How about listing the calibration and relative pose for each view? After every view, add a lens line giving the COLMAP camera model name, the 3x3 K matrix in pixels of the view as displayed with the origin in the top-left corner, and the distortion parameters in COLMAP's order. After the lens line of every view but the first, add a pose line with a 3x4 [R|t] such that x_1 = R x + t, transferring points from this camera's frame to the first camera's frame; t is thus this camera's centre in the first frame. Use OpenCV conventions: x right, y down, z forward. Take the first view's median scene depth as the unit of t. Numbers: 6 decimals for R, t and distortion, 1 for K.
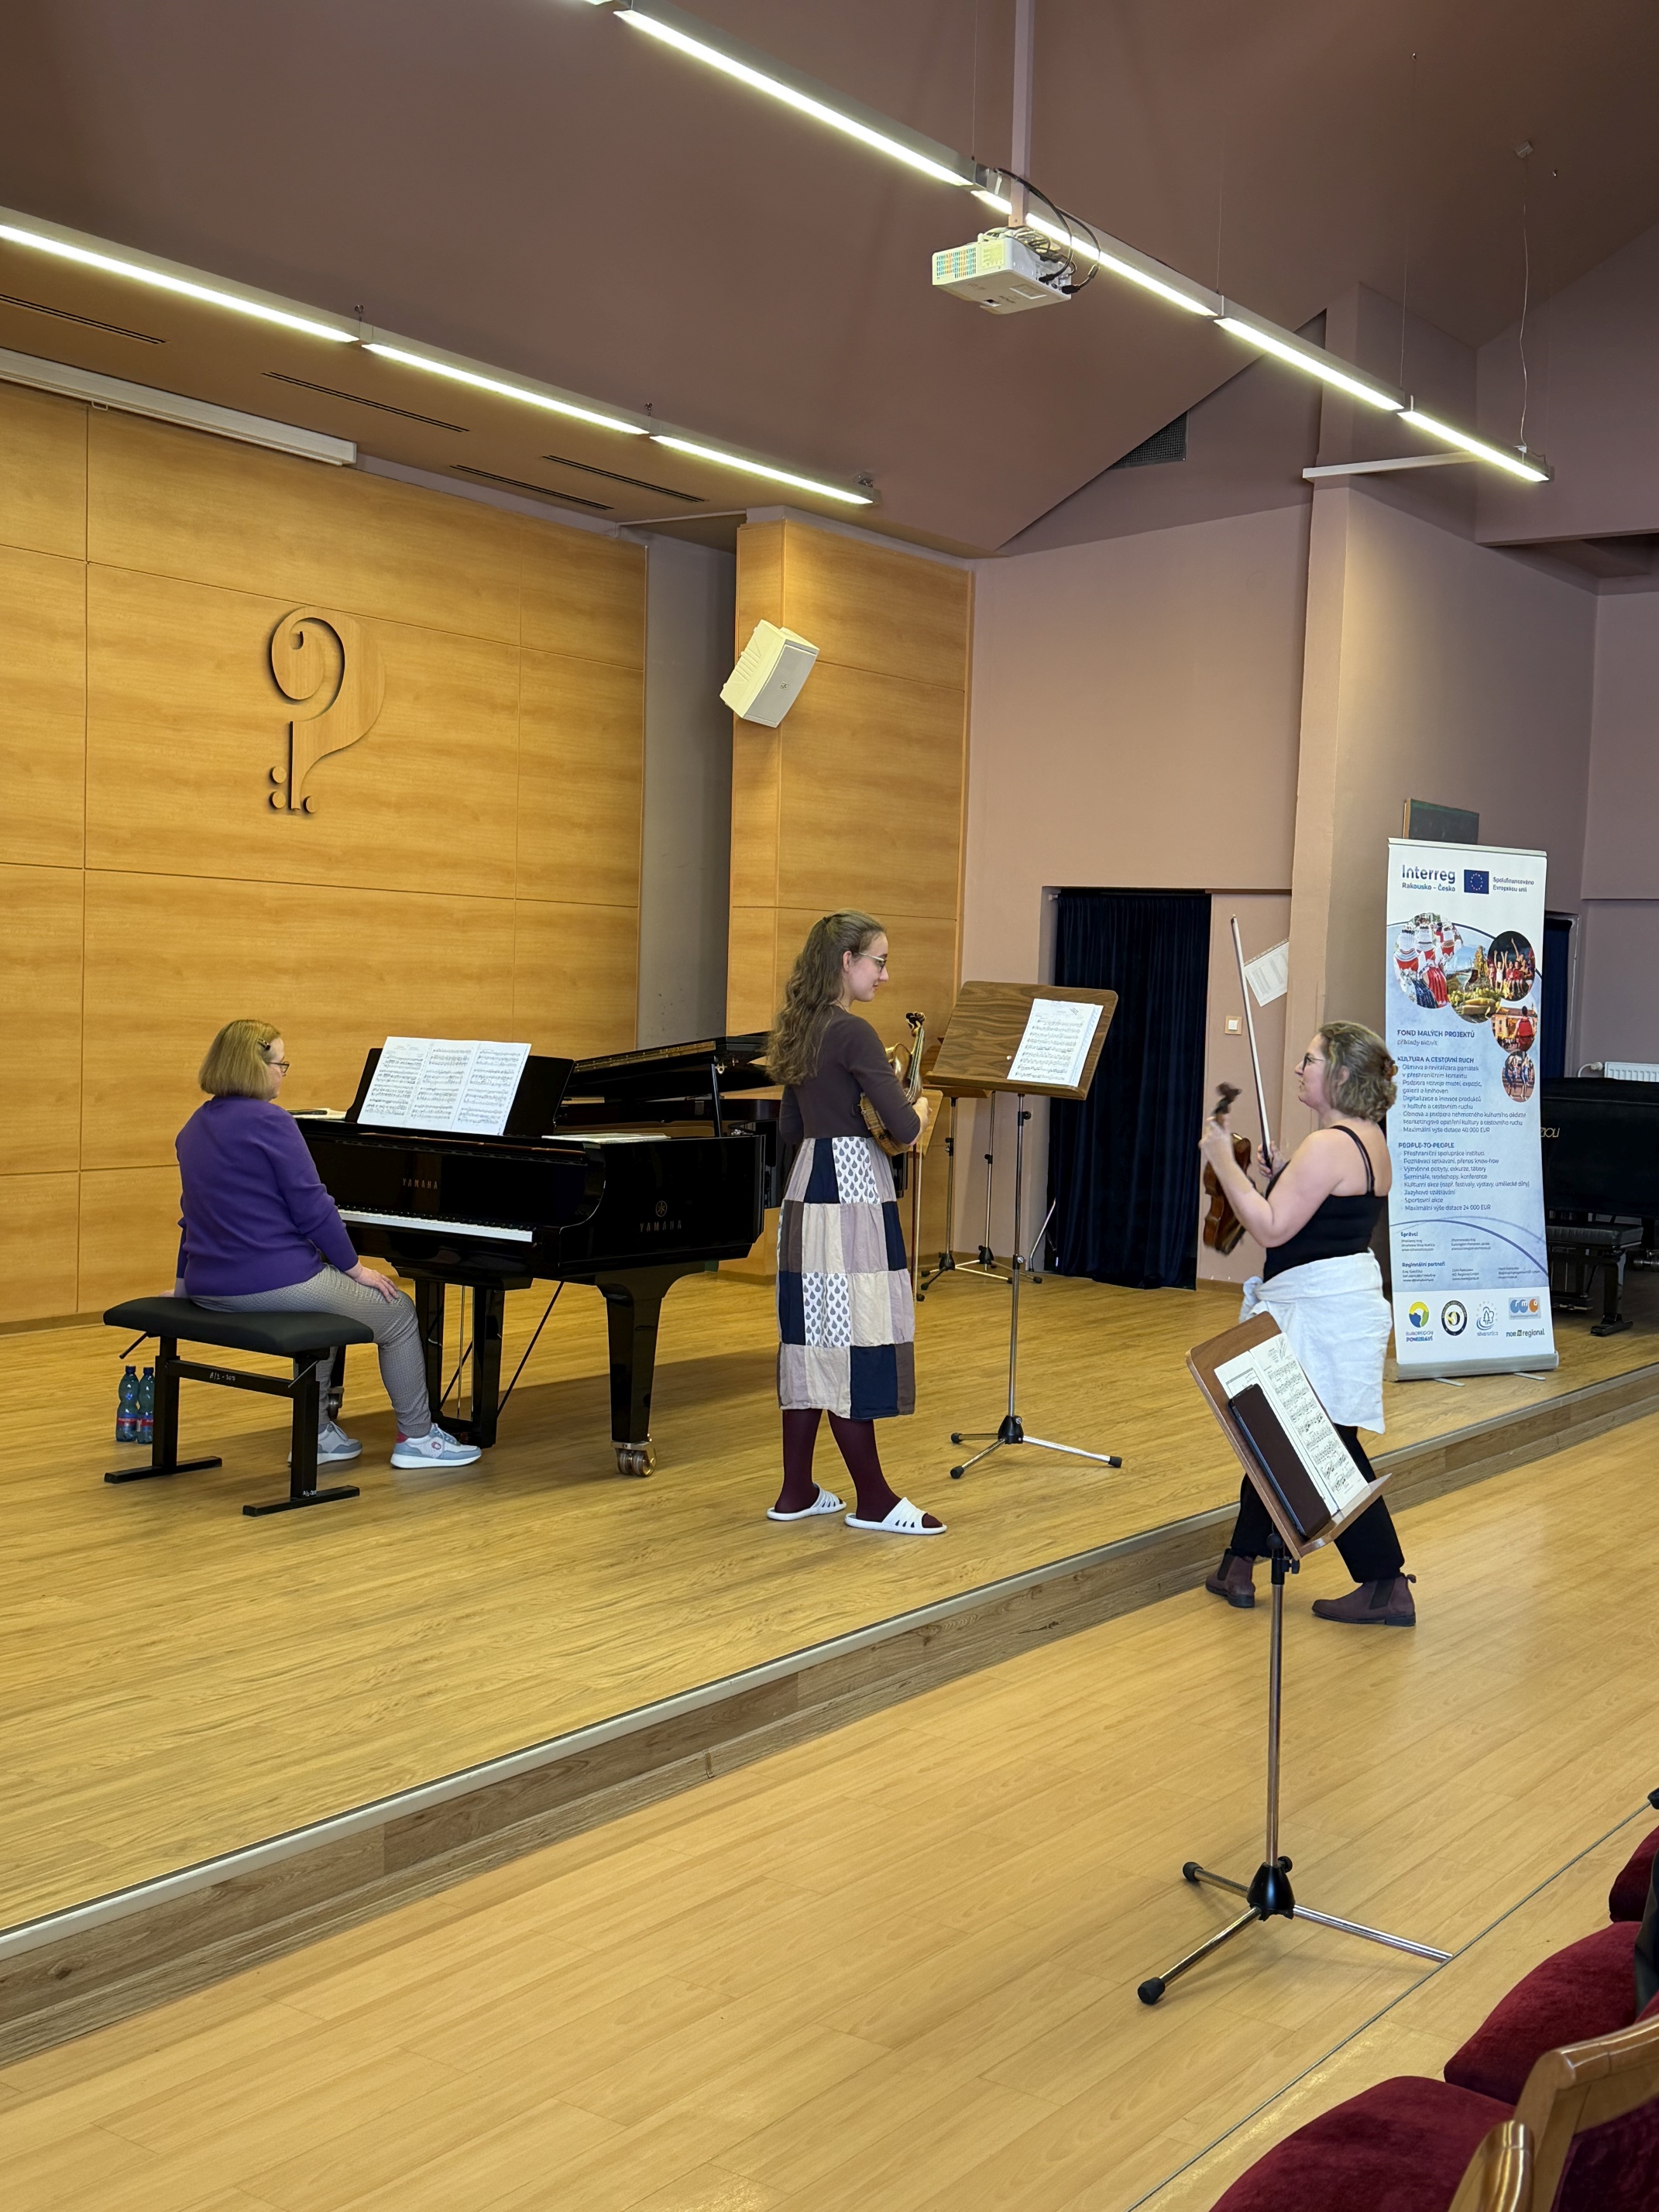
lens RADIAL K [[2422.3, 0, 835.0], [0, 2422.3, 1080.9], [0, 0, 1]] dist [0.136417, -0.024646]
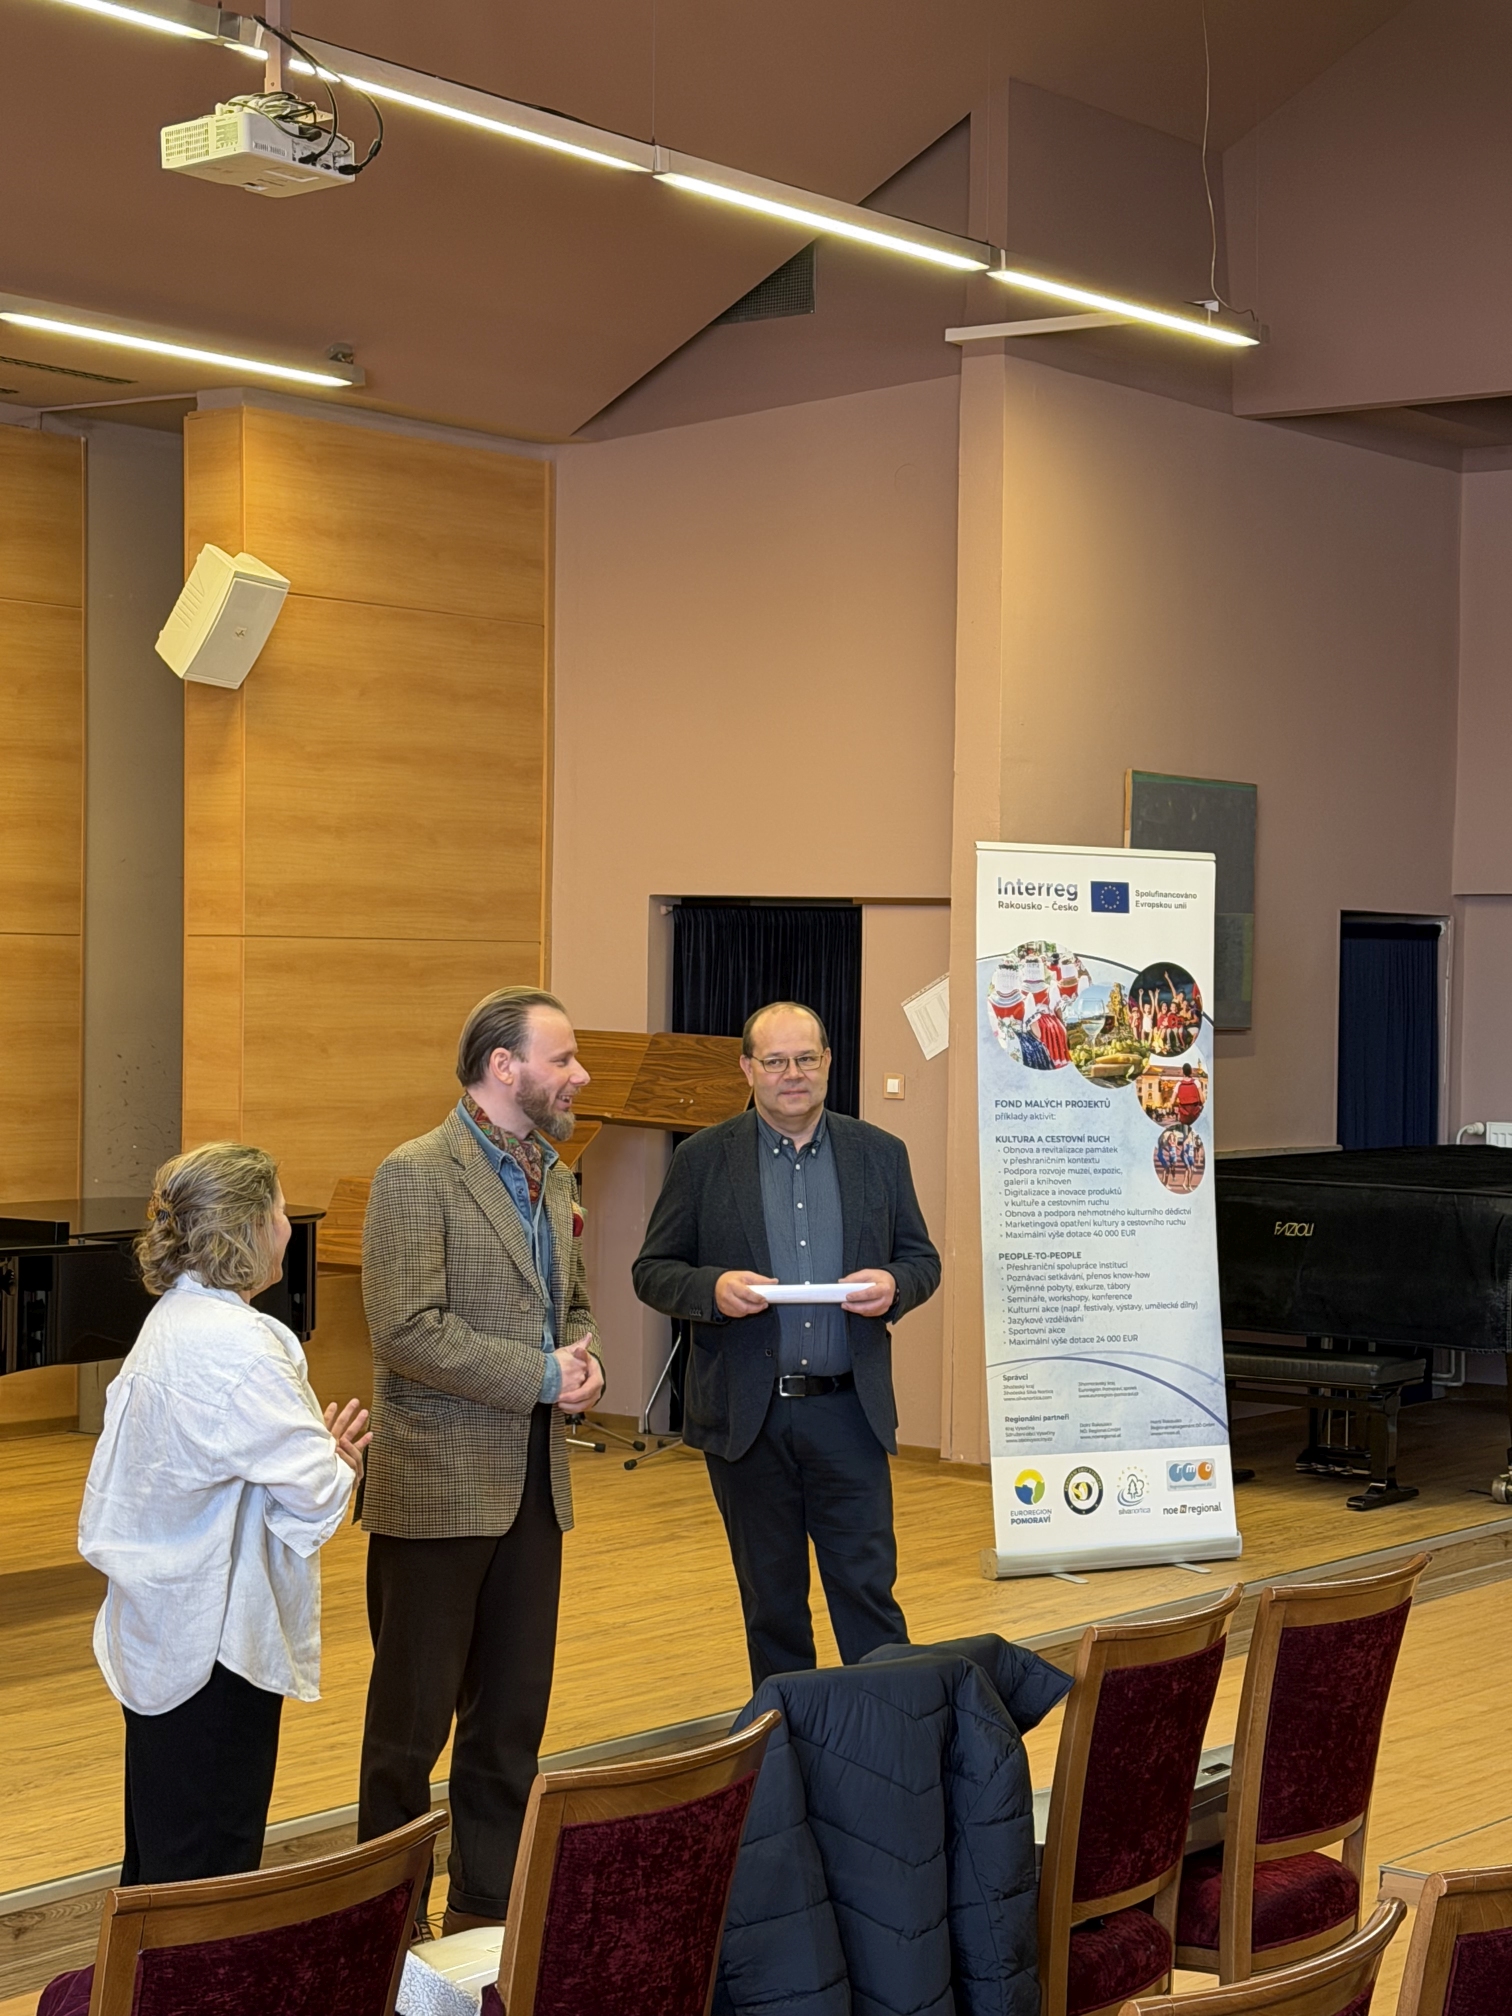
lens RADIAL K [[3685.5, 0, 756.0], [0, 3685.5, 1008.0], [0, 0, 1]] dist [0.138083, 0.274070]
pose [[0.999671, -0.017914, -0.018350, 0.173035], [0.017290, 0.999285, -0.033618, -0.012064], [0.018939, 0.033289, 0.999266, -0.114681]]
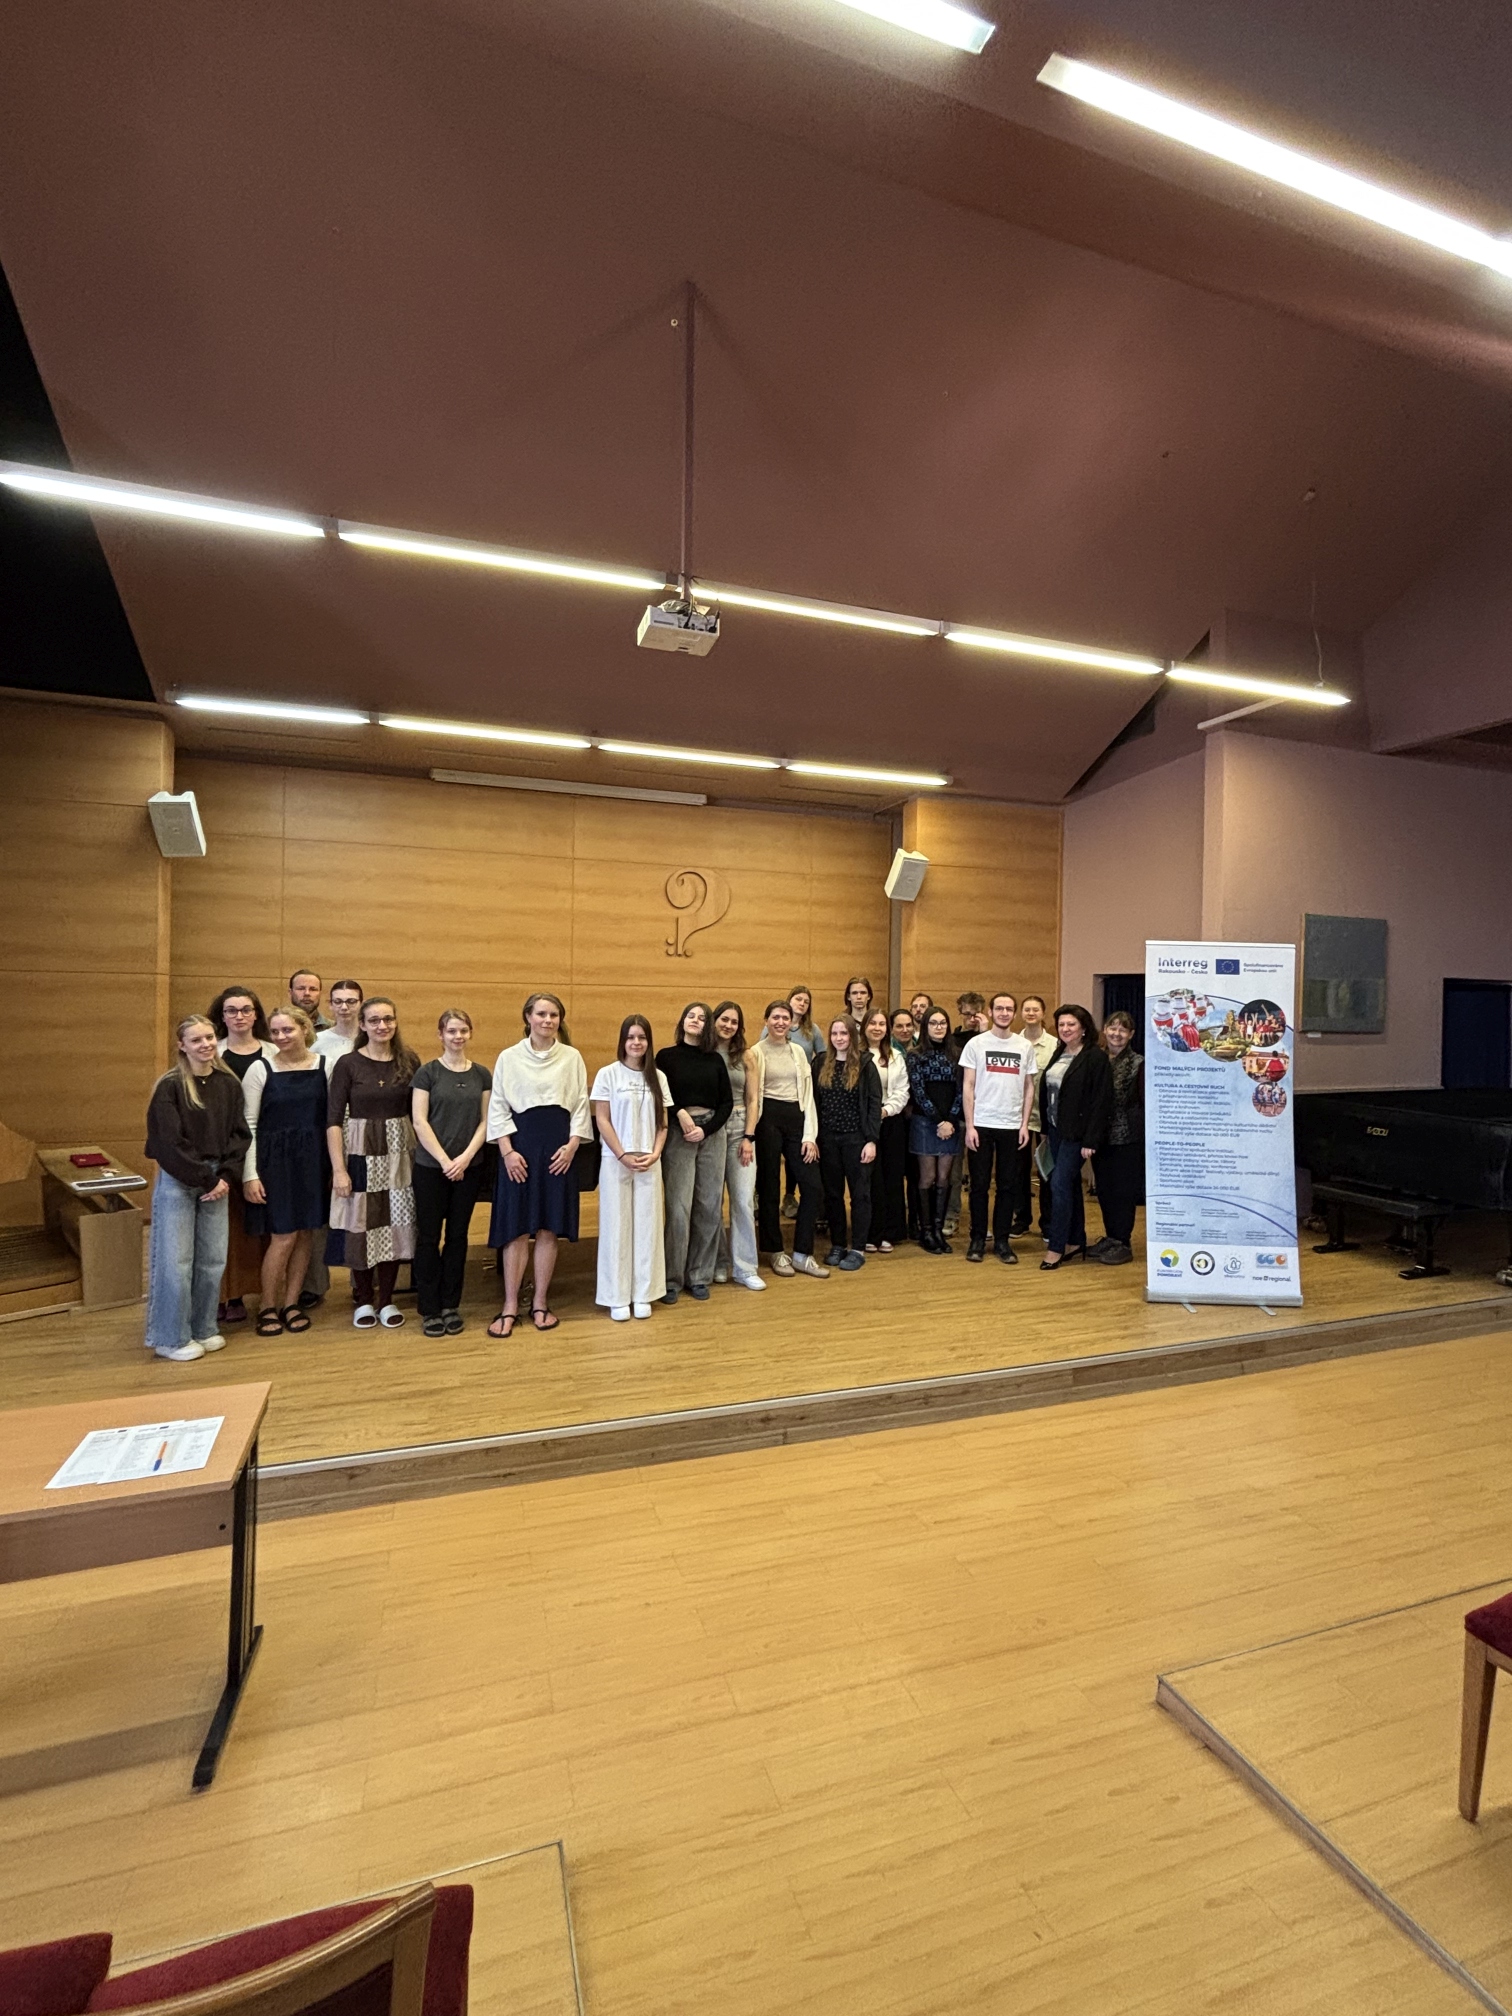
lens RADIAL K [[888.4, 0, 753.8], [0, 888.4, 1001.1], [0, 0, 1]] dist [-0.006744, -0.000650]
pose [[0.813898, -0.016581, -0.580771, 0.336578], [-0.015290, 0.998635, -0.049938, -0.028896], [0.580806, 0.049525, 0.812534, 0.391622]]
